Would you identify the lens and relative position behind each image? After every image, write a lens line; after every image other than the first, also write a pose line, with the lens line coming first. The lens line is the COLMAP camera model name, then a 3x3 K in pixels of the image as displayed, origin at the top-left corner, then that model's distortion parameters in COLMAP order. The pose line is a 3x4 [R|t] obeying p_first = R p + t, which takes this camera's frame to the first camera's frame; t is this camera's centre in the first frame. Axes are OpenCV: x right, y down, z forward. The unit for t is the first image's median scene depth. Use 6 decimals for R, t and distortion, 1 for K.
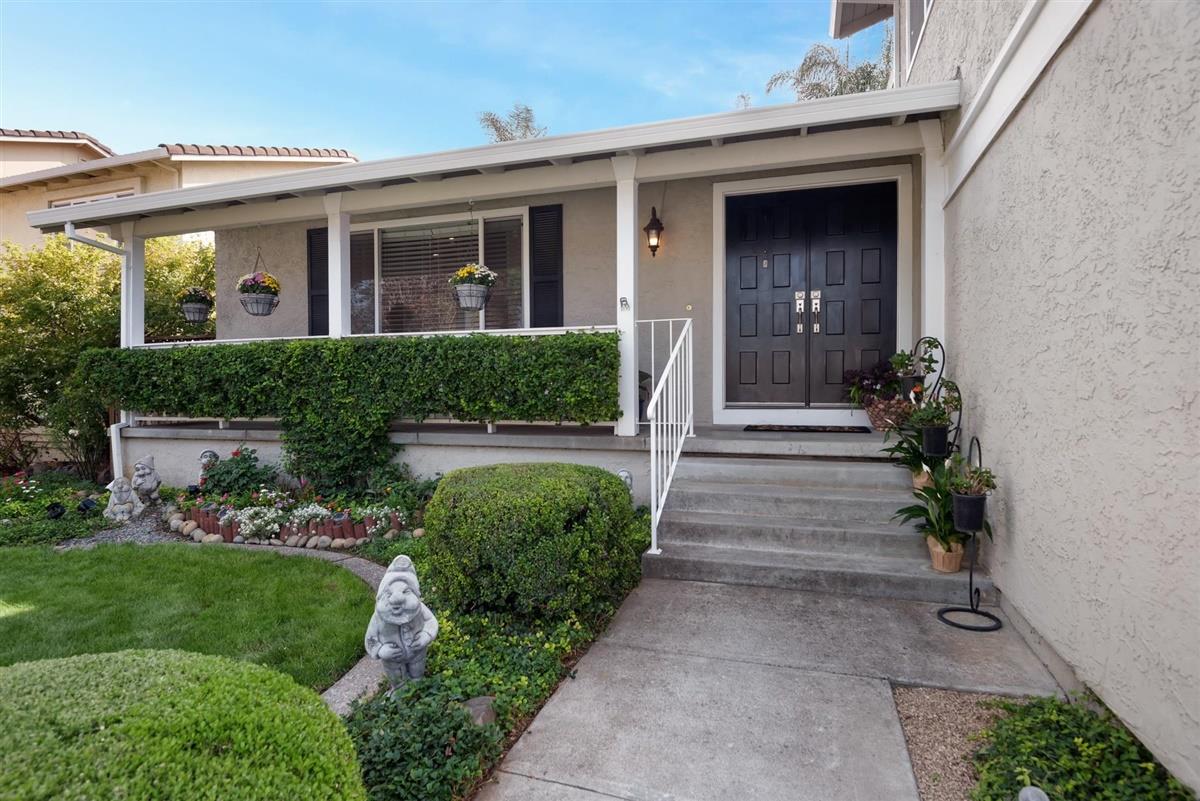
lens RADIAL K [[624.9, 0, 600.0], [0, 624.9, 400.5], [0, 0, 1]] dist [0.005648, -0.018021]
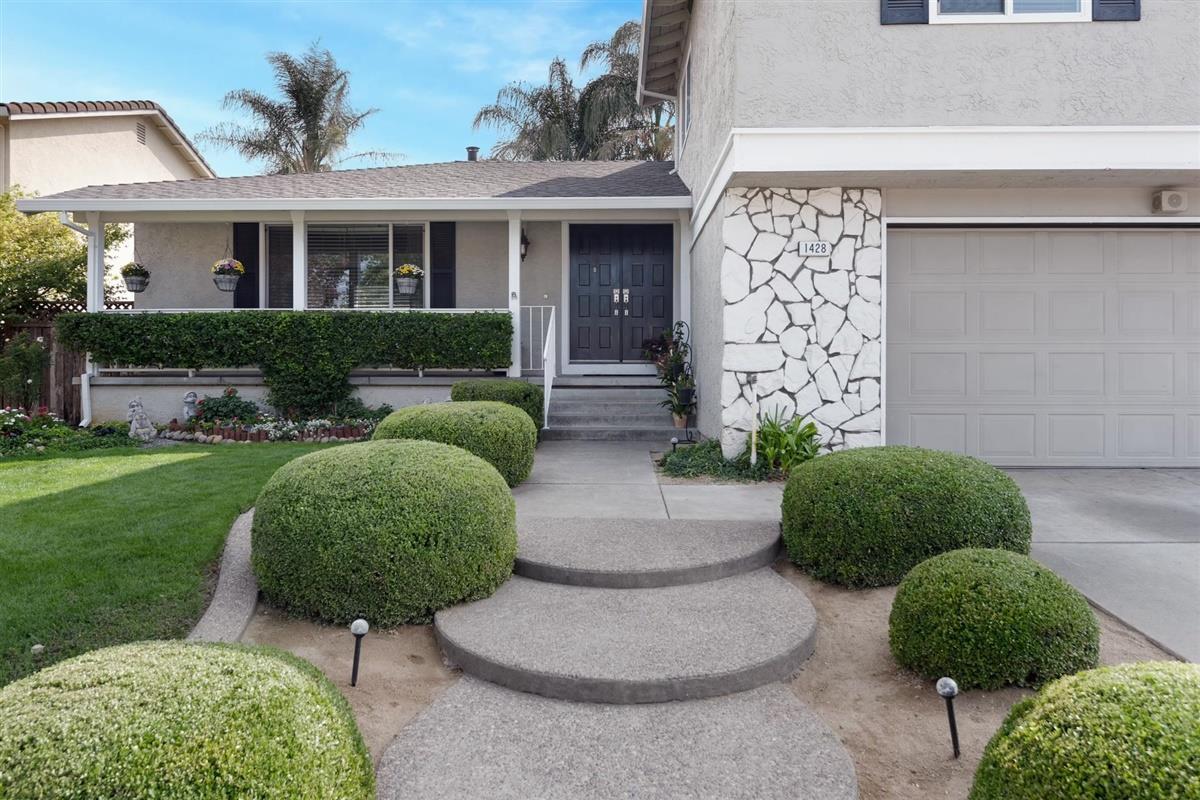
lens RADIAL K [[685.5, 0, 602.2], [0, 685.5, 372.2], [0, 0, 1]] dist [0.004510, 0.000124]
pose [[0.957805, 0.003200, 0.287399, -0.231690], [-0.000389, 0.999952, -0.009835, 0.056459], [-0.287417, 0.009308, 0.957760, -0.707578]]
